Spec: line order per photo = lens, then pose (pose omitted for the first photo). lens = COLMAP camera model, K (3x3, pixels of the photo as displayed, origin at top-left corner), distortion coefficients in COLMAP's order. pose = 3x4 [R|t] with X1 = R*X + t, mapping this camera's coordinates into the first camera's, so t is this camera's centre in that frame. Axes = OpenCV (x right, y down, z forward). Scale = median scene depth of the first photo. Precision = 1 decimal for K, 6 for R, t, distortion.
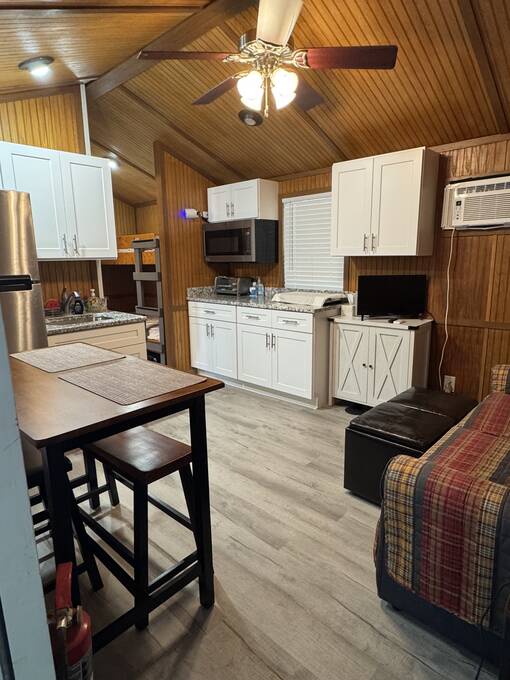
lens RADIAL K [[384.2, 0, 275.2], [0, 384.2, 326.2], [0, 0, 1]] dist [-0.008562, 0.000007]
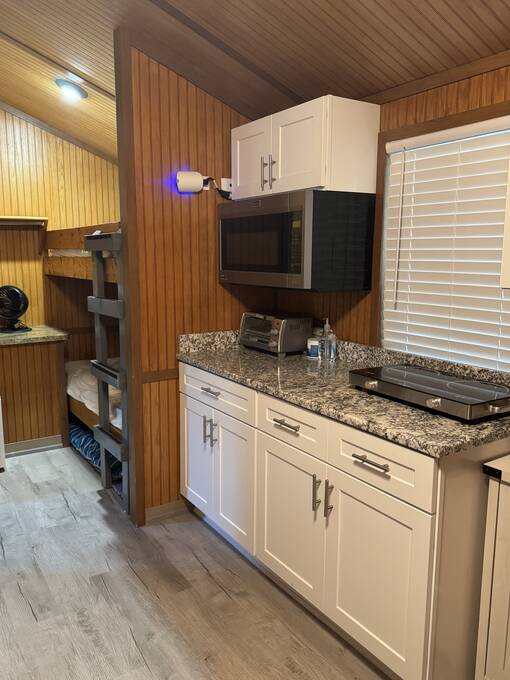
lens RADIAL K [[540.6, 0, 256.0], [0, 540.6, 334.6], [0, 0, 1]] dist [0.020222, -0.031730]
pose [[0.960534, 0.059360, -0.271755, 0.053419], [-0.067965, 0.997437, -0.022354, -0.092990], [0.269732, 0.039941, 0.962107, 0.375191]]
